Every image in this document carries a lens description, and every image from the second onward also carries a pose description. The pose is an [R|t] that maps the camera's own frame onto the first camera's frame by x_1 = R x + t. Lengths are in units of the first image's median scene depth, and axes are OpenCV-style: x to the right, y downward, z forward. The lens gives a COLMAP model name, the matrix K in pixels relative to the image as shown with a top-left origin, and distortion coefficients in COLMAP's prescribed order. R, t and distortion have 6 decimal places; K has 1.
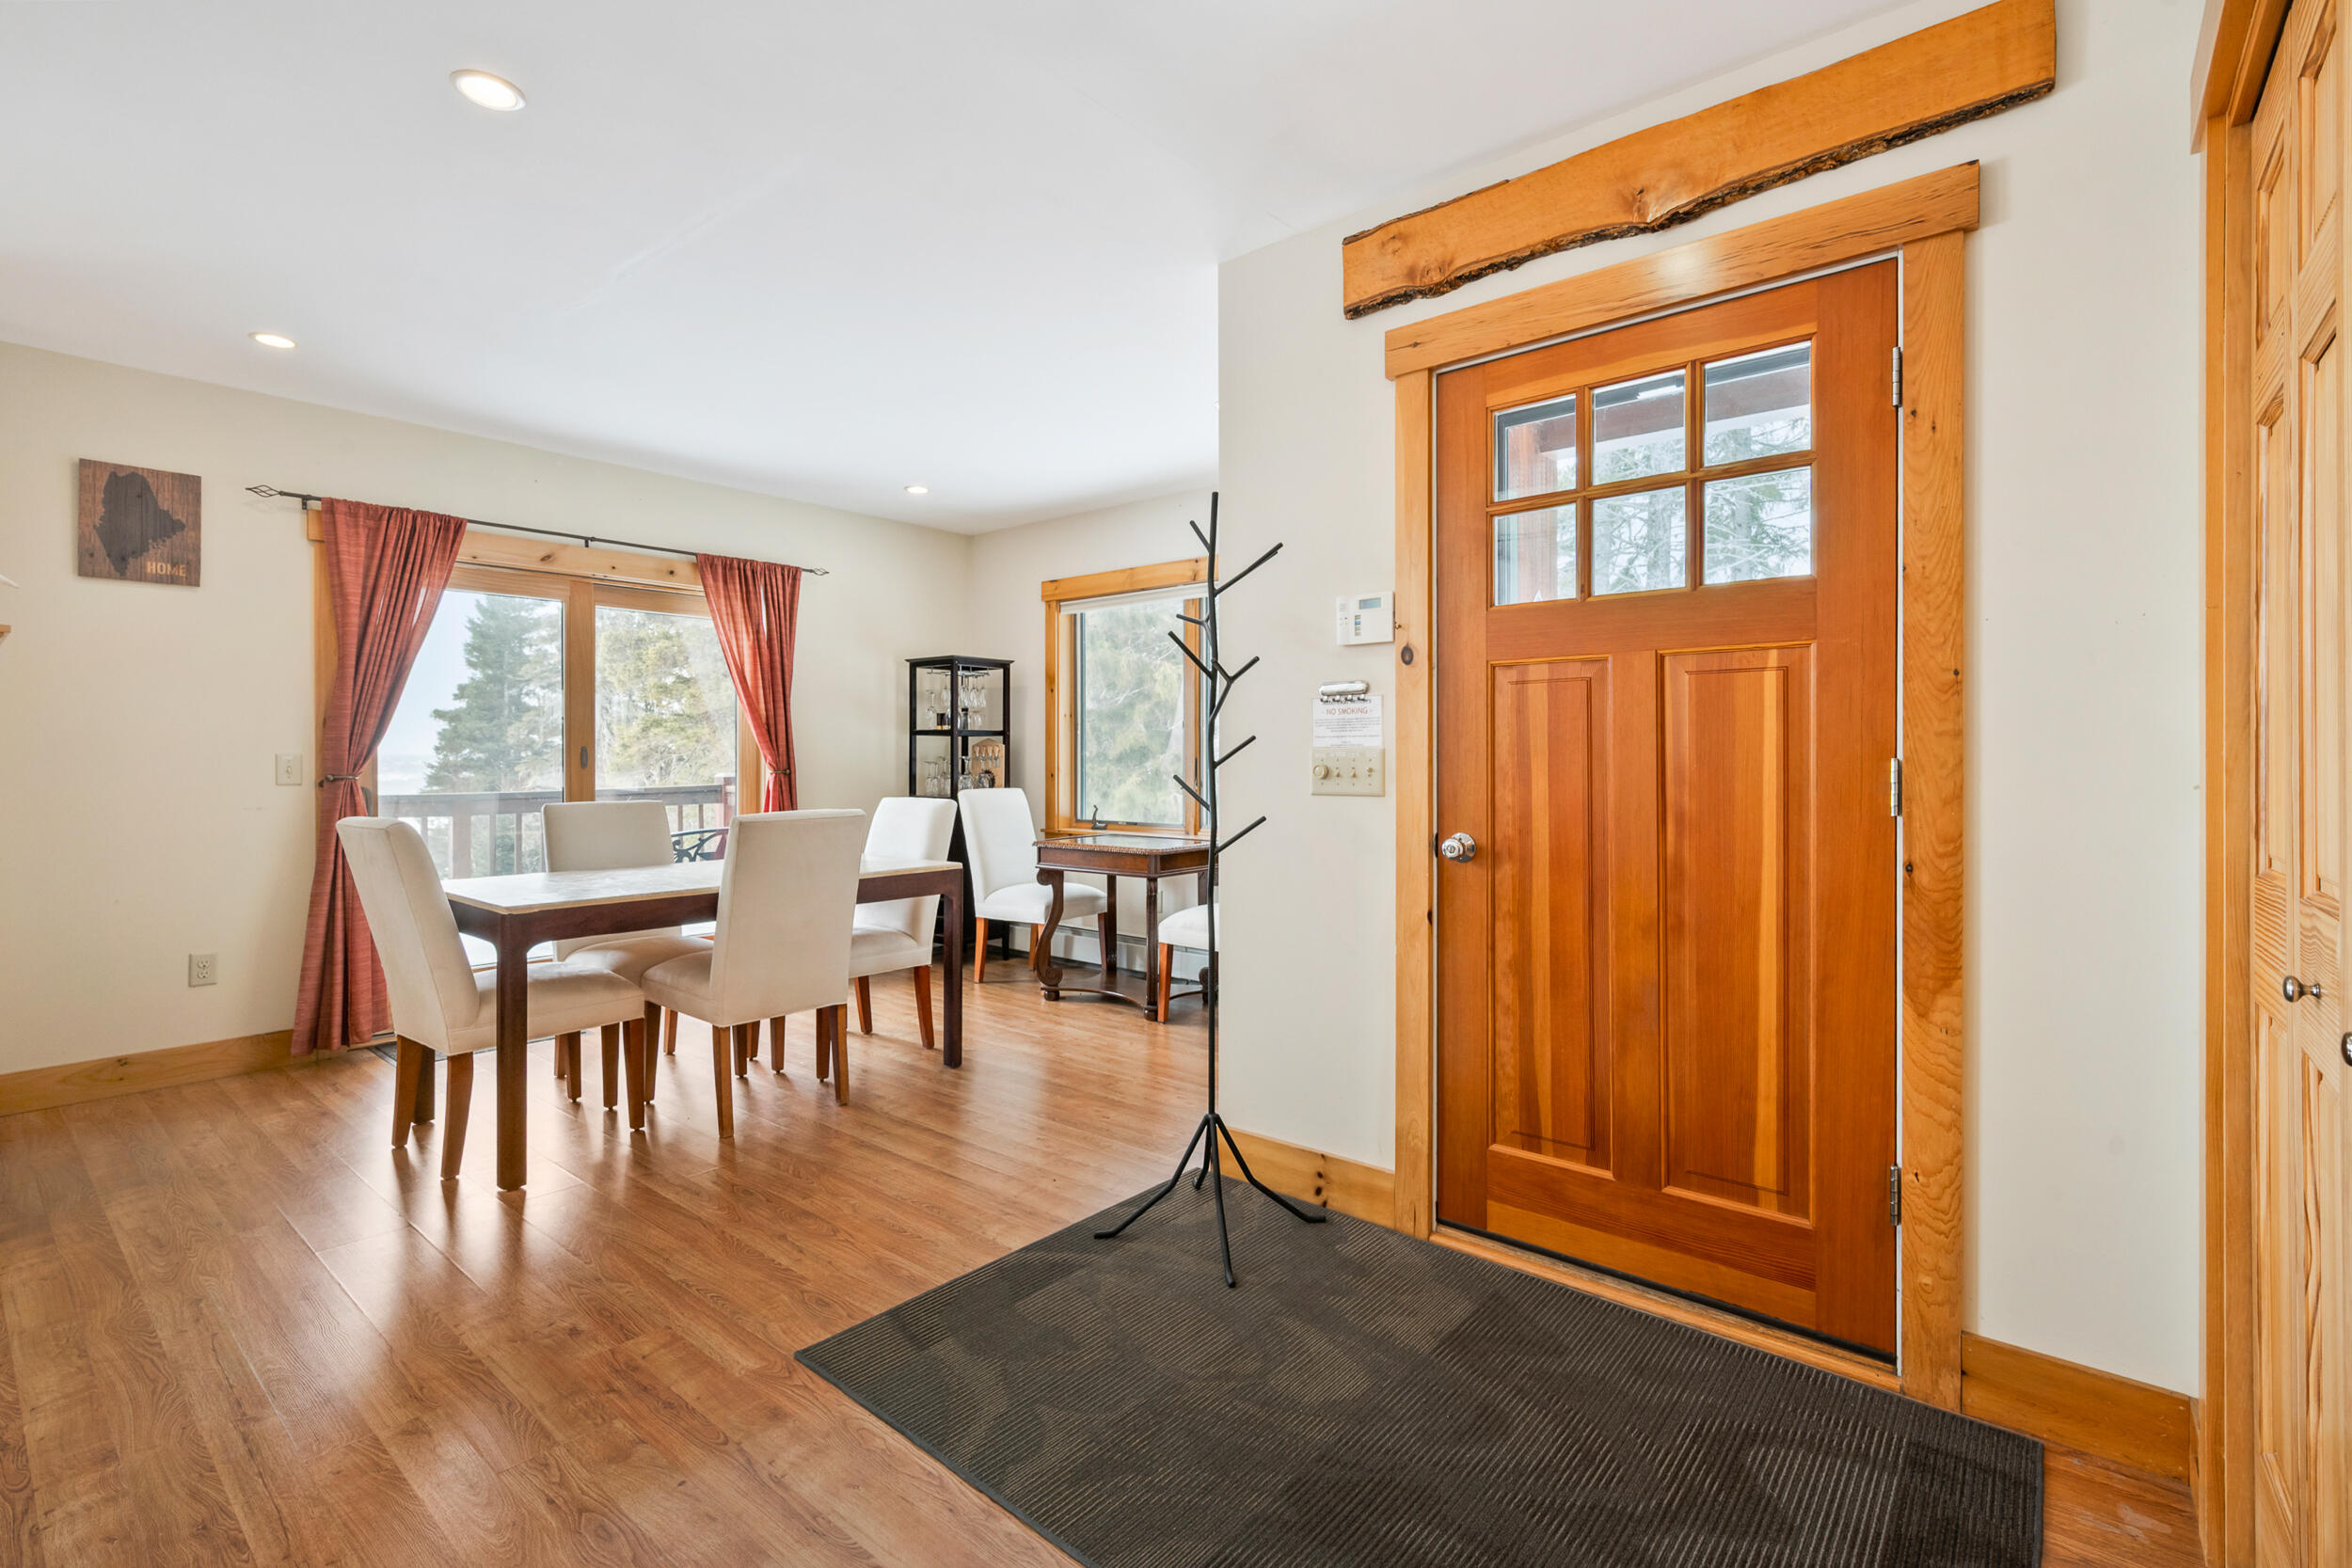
lens RADIAL K [[1045.1, 0, 1181.1], [0, 1045.1, 764.1], [0, 0, 1]] dist [0.001238, 0.000453]
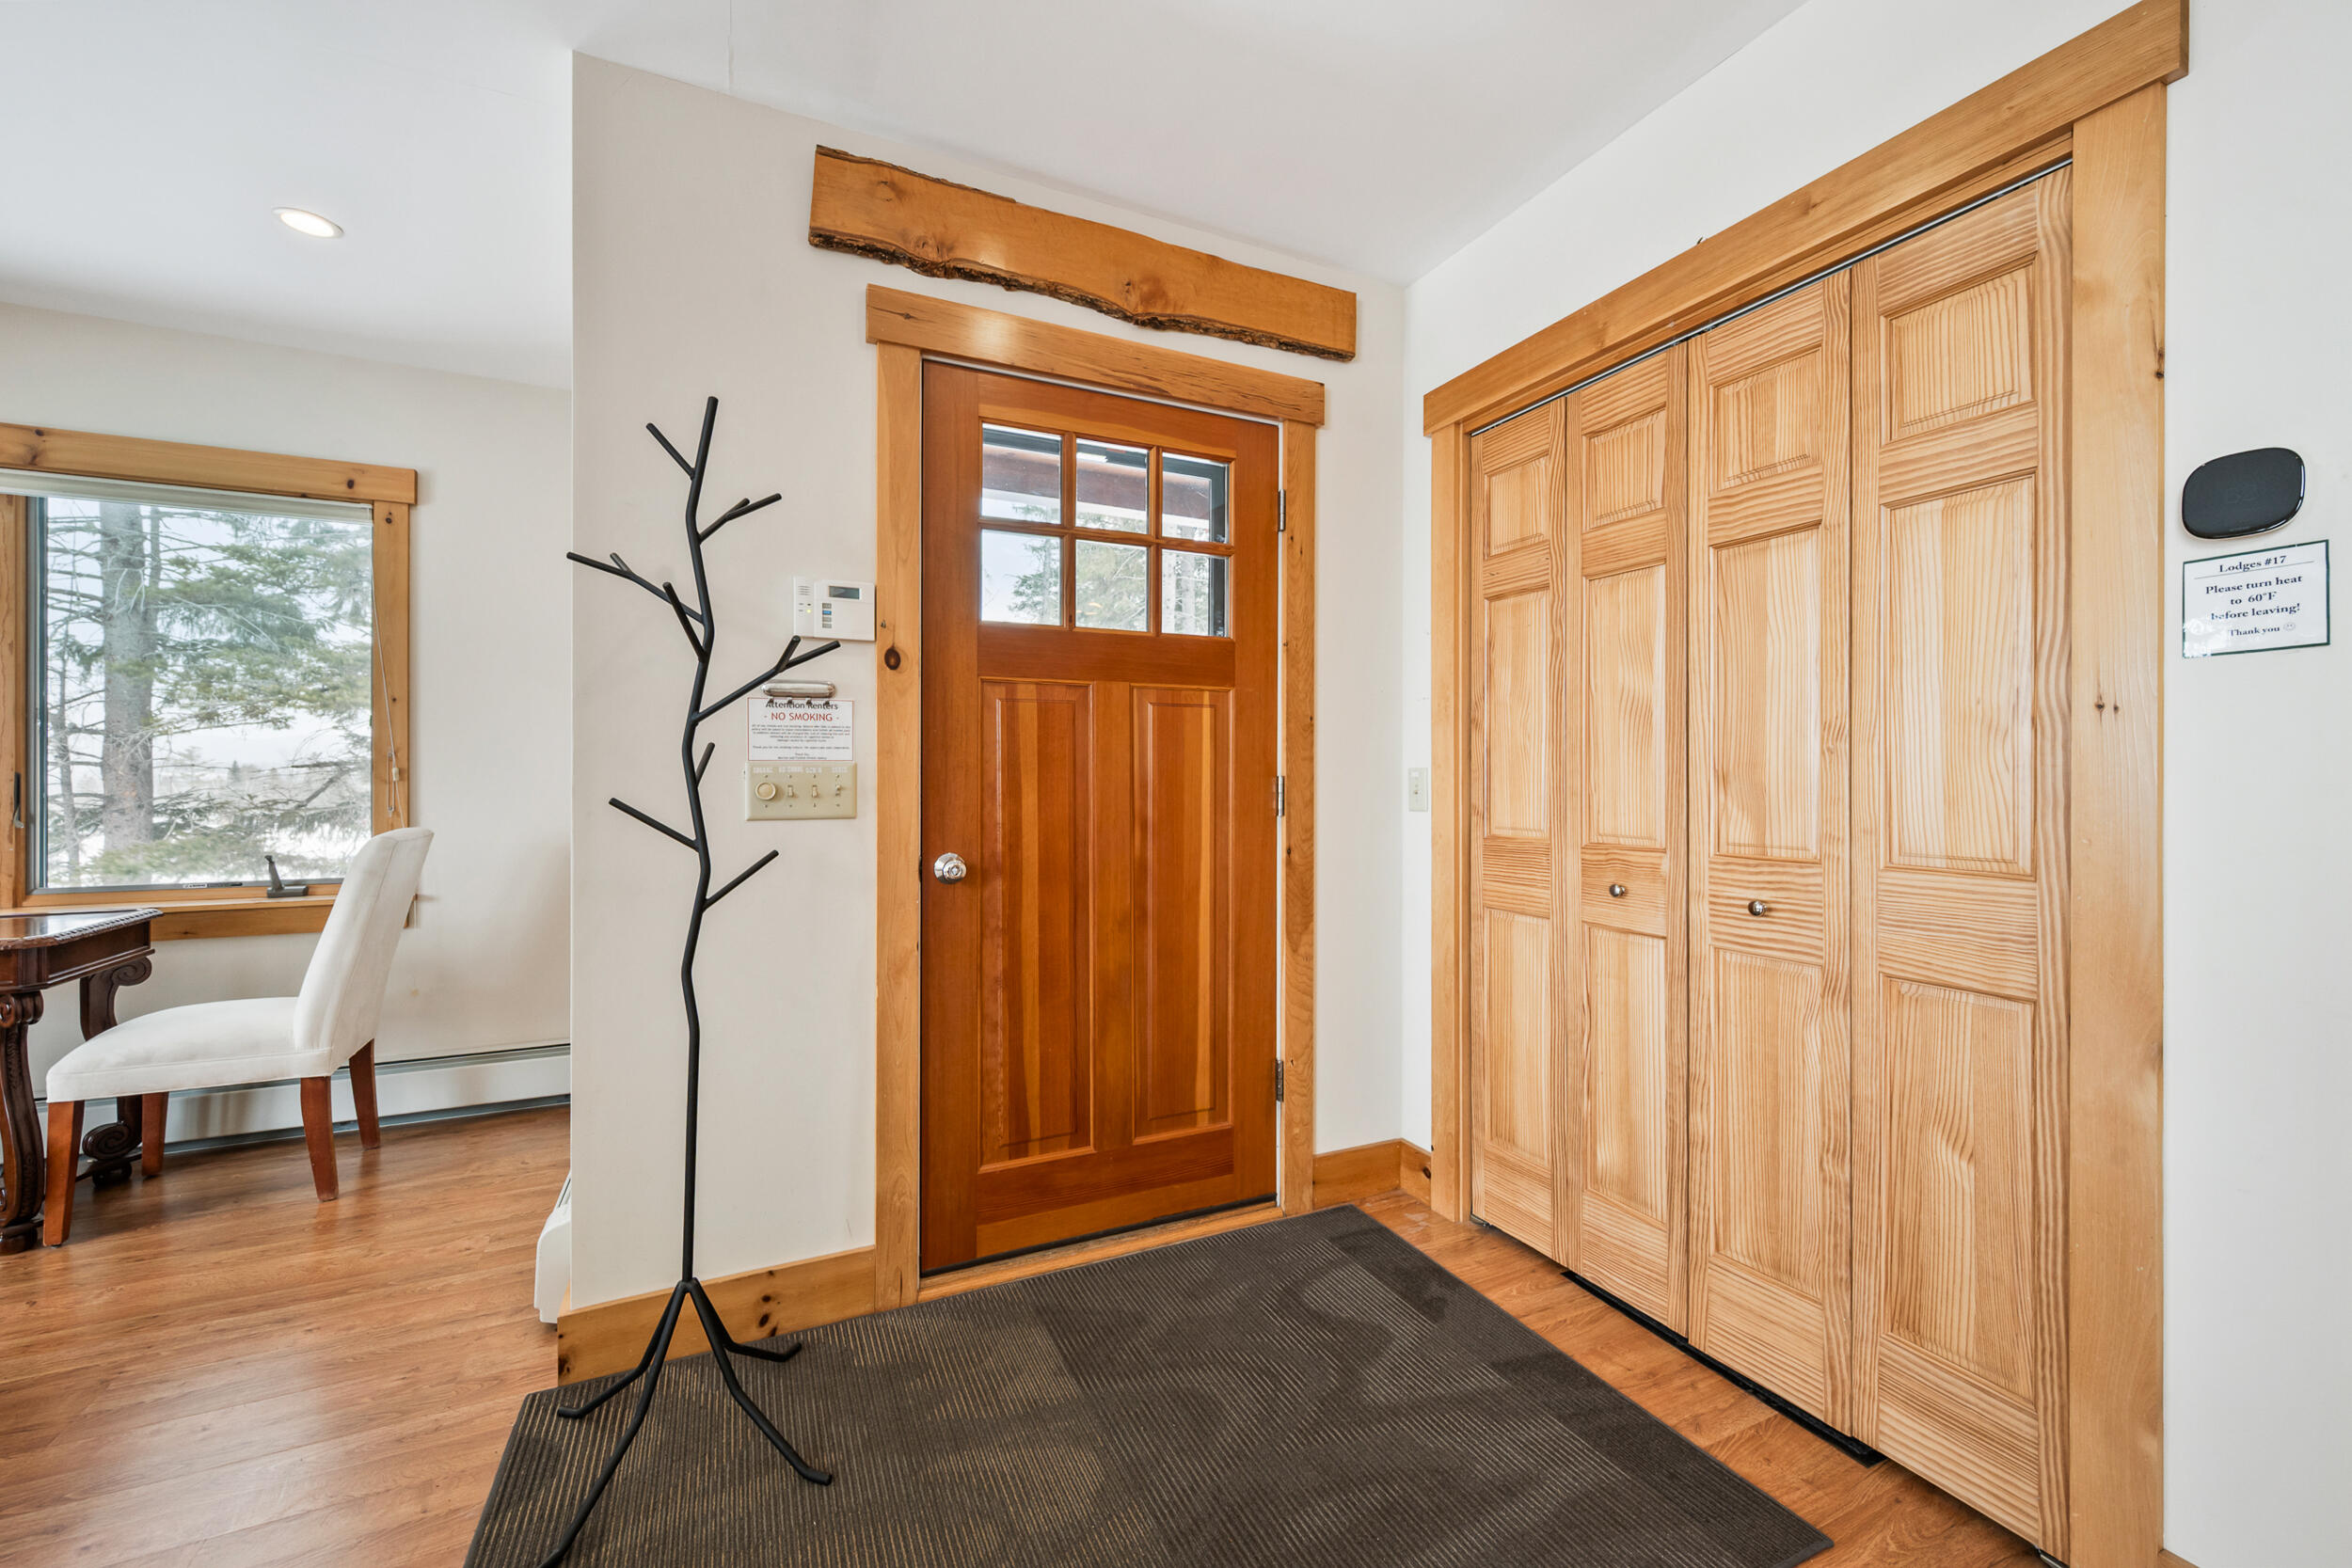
lens RADIAL K [[937.3, 0, 1177.3], [0, 937.3, 778.5], [0, 0, 1]] dist [0.000553, -0.000101]
pose [[0.418914, -0.001014, 0.908025, -0.273209], [0.003425, 0.999994, -0.000464, -0.000572], [-0.908019, 0.003304, 0.418915, 0.297144]]
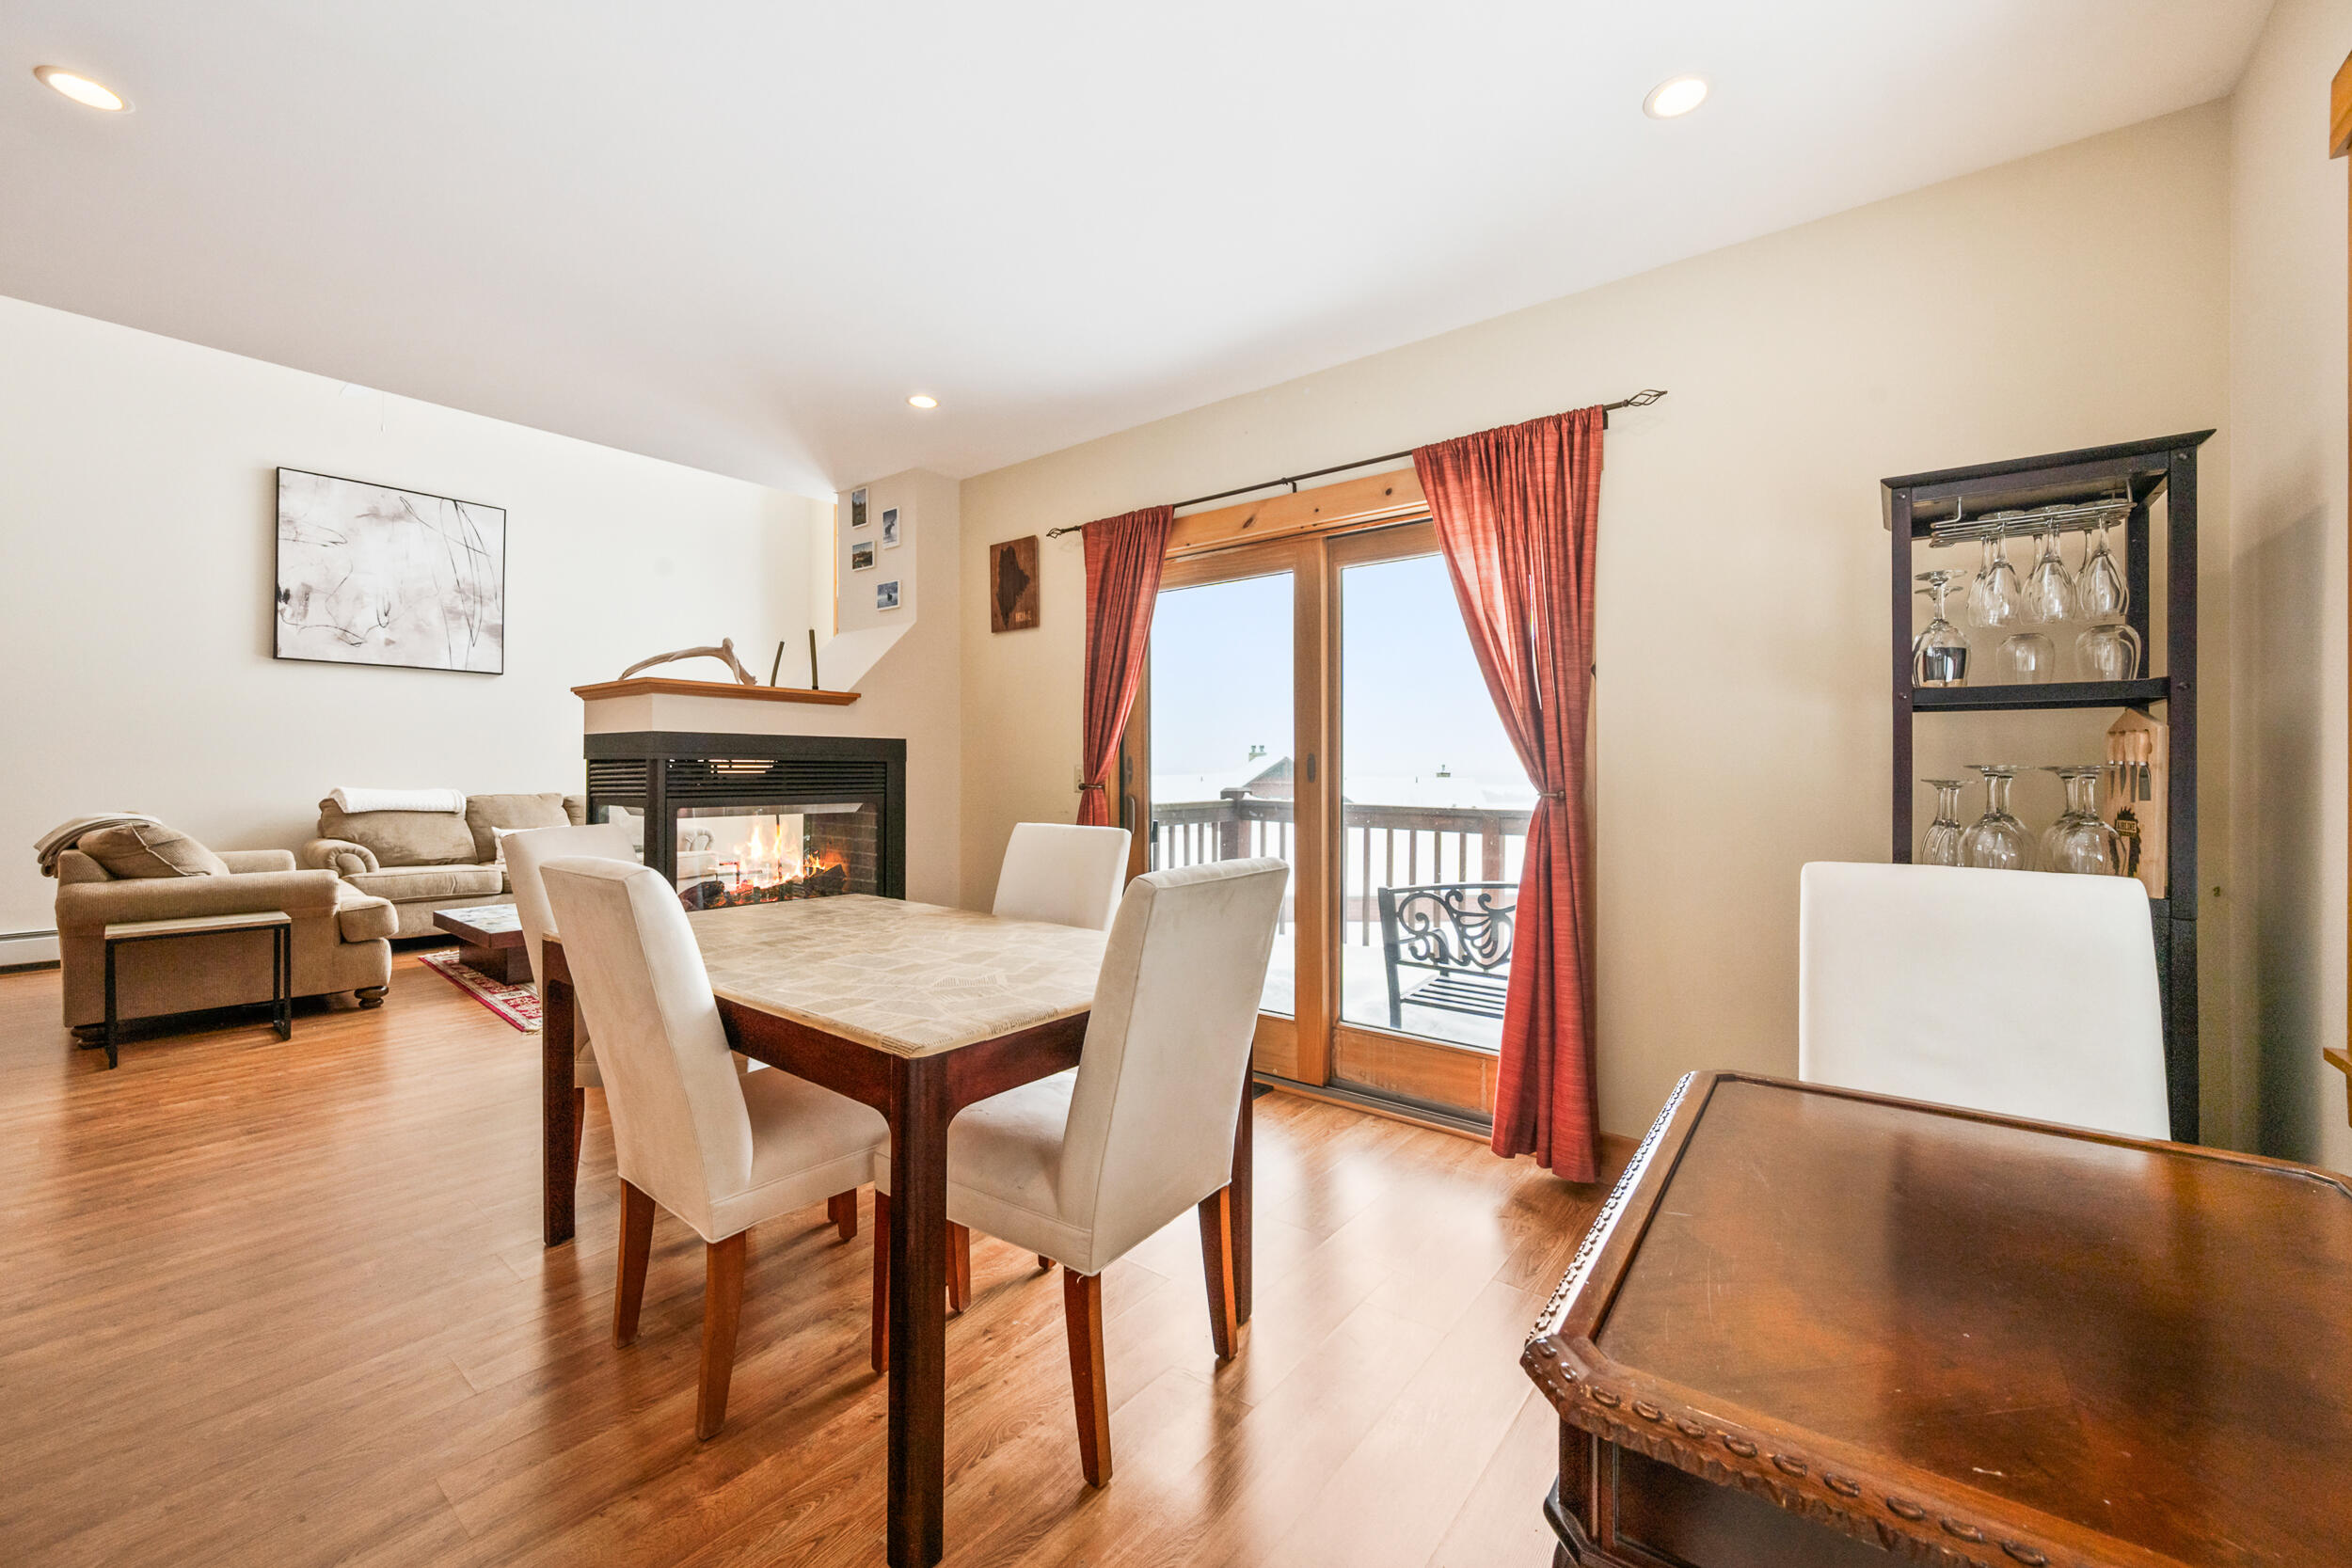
lens RADIAL K [[922.0, 0, 1184.8], [0, 922.0, 770.6], [0, 0, 1]] dist [0.000383, -0.000009]
pose [[0.026380, 0.004322, -0.999643, 0.133734], [-0.006577, 0.999970, 0.004150, -0.008705], [0.999630, 0.006465, 0.026408, 1.150729]]
